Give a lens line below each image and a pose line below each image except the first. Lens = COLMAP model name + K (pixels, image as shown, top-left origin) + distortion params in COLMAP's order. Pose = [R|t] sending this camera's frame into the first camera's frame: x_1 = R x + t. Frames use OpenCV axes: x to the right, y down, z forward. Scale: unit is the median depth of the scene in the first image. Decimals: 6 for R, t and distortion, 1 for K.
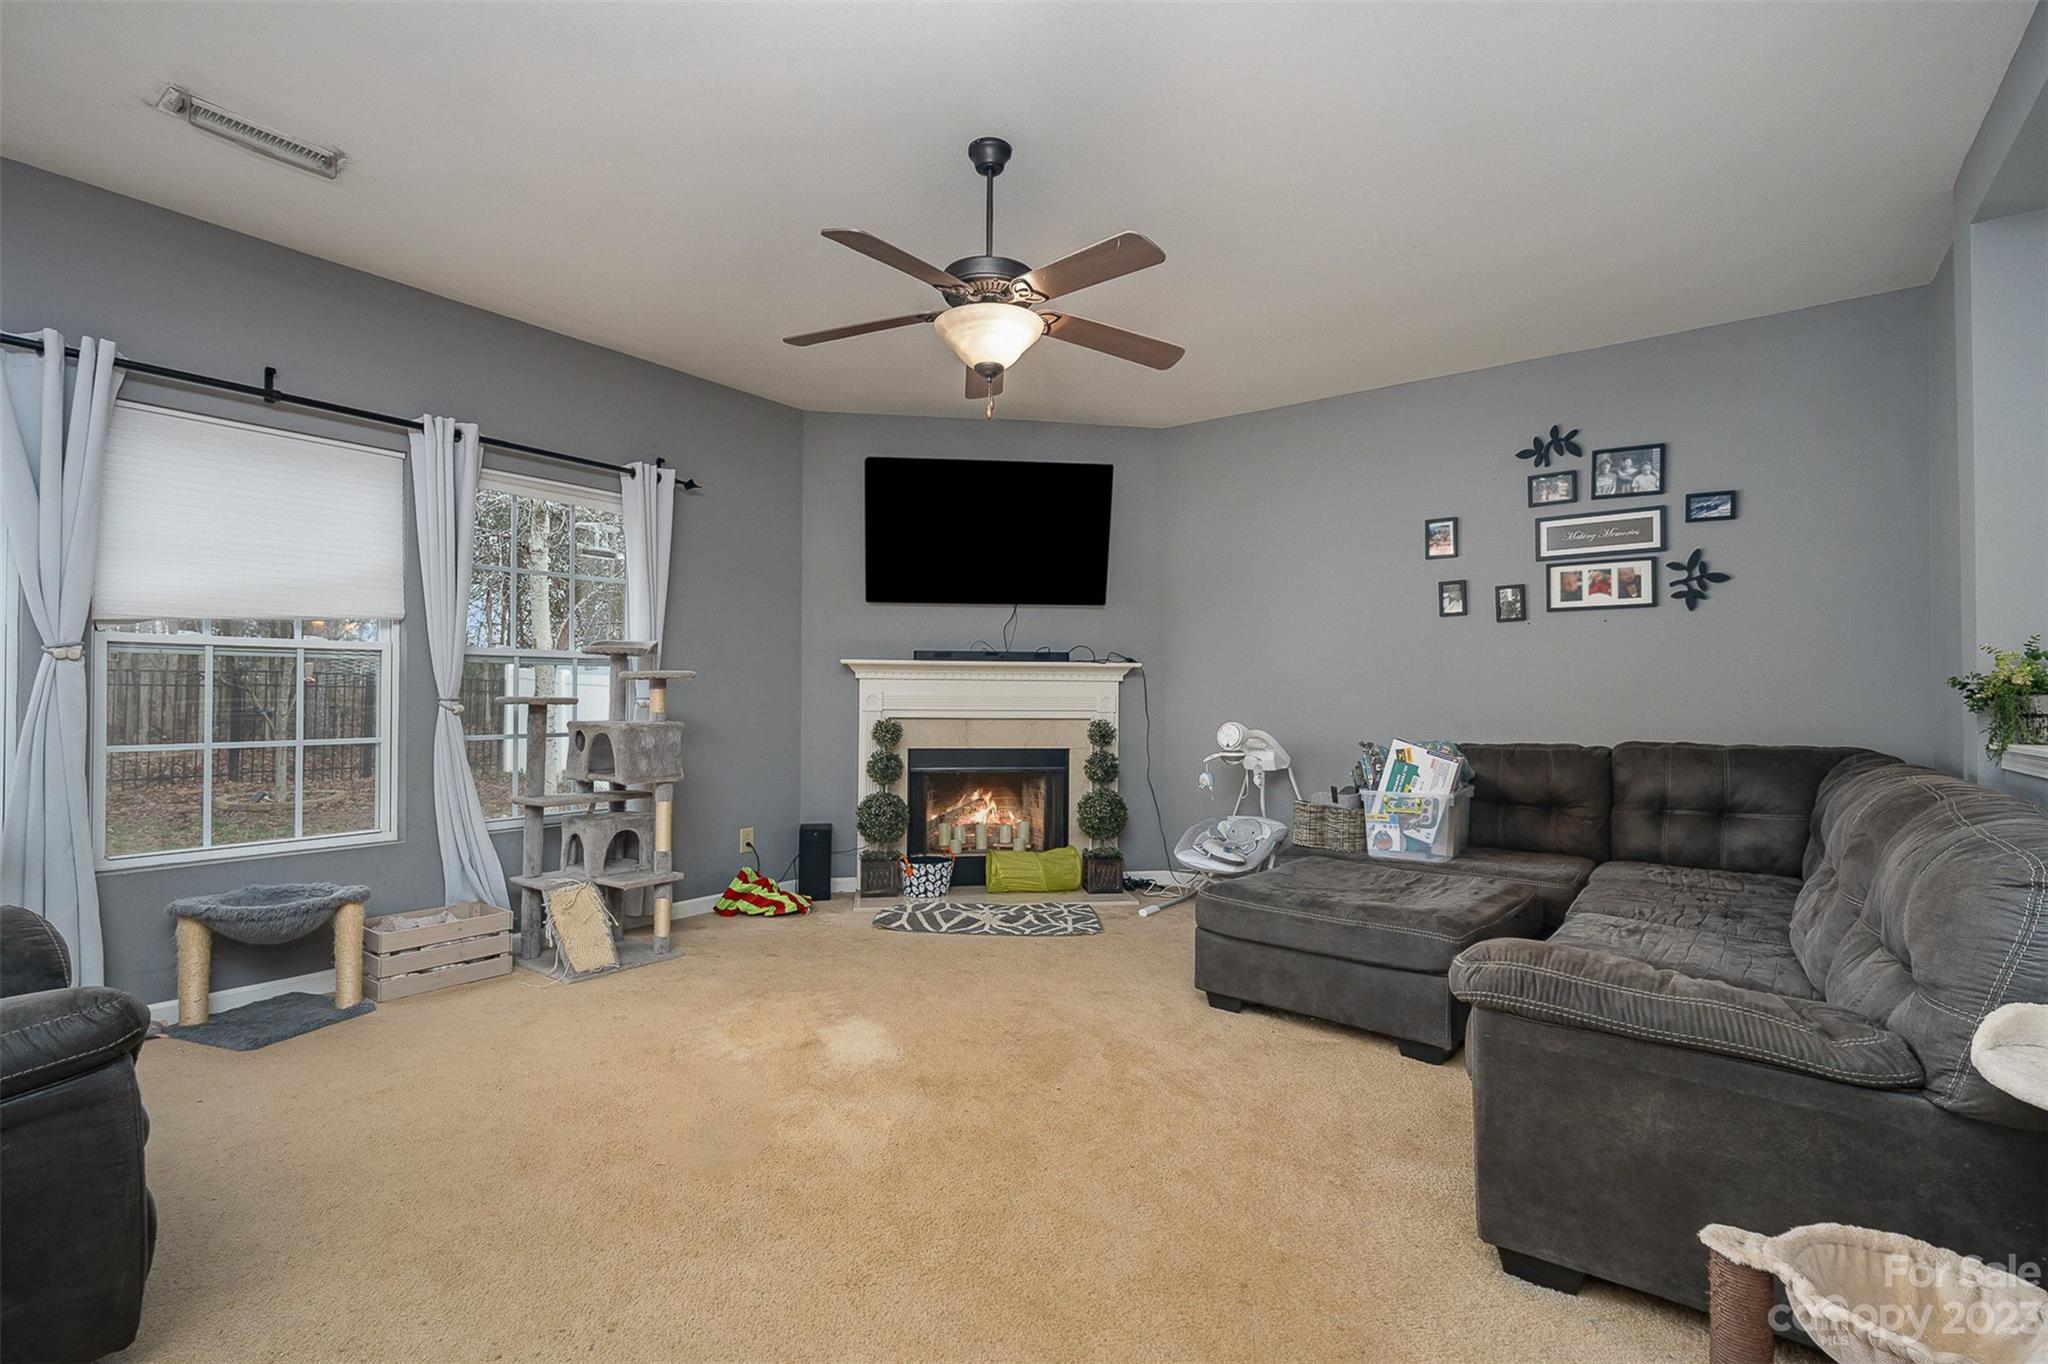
lens RADIAL K [[944.5, 0, 1035.1], [0, 944.5, 689.2], [0, 0, 1]] dist [0.003270, 0.001107]
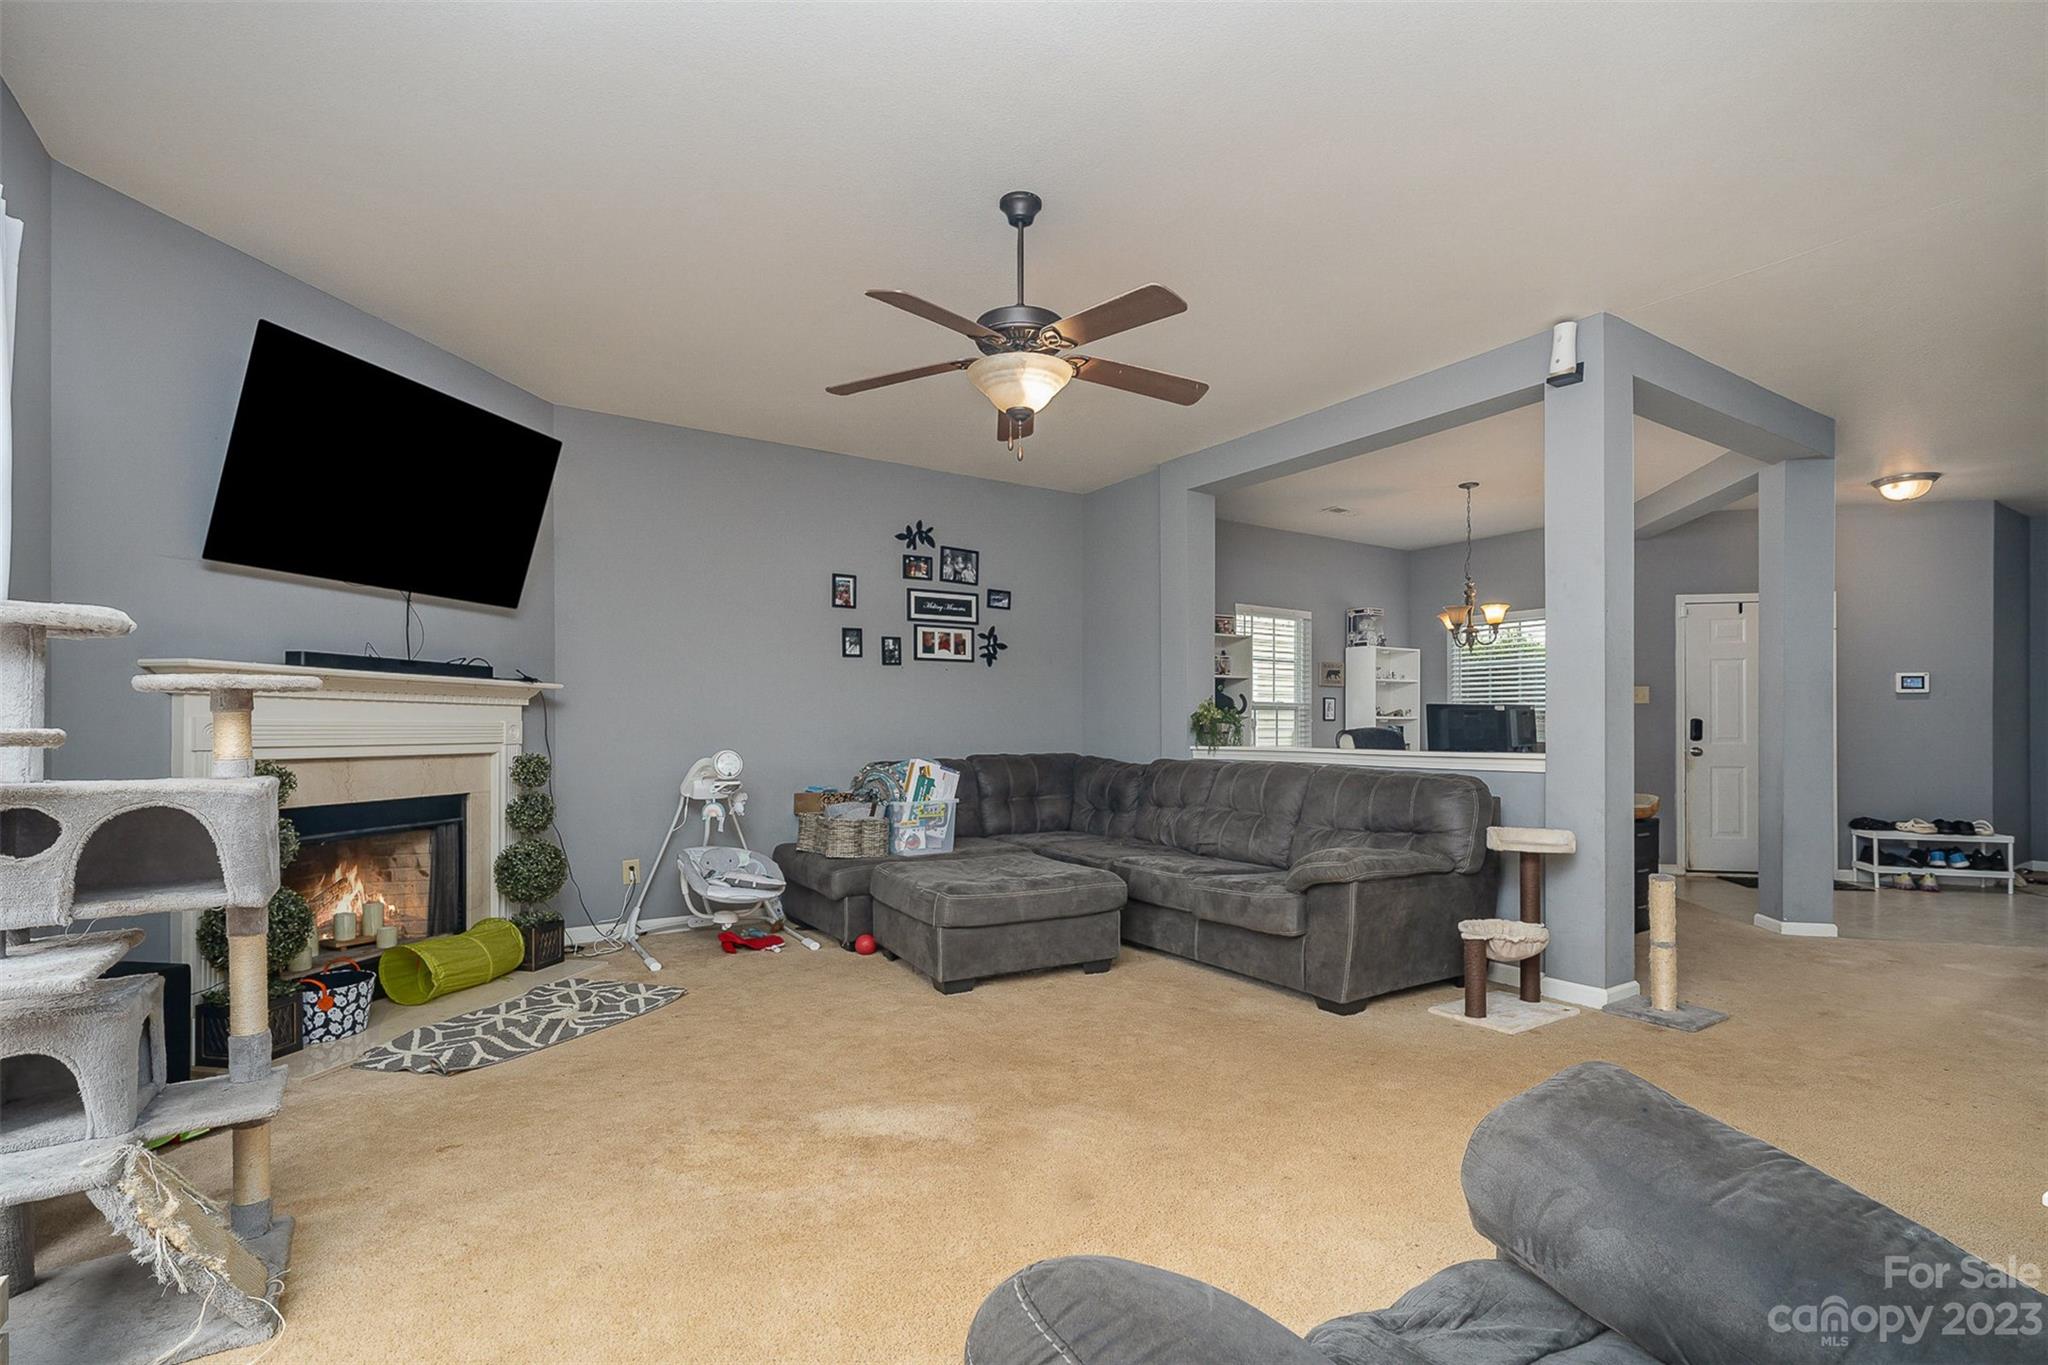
lens RADIAL K [[944.5, 0, 1045.7], [0, 944.5, 723.2], [0, 0, 1]] dist [0.003270, 0.001107]
pose [[0.337606, -0.000517, 0.941287, -0.654443], [-0.006179, 0.999977, 0.002765, 0.002155], [-0.941267, -0.006749, 0.337596, 0.388436]]
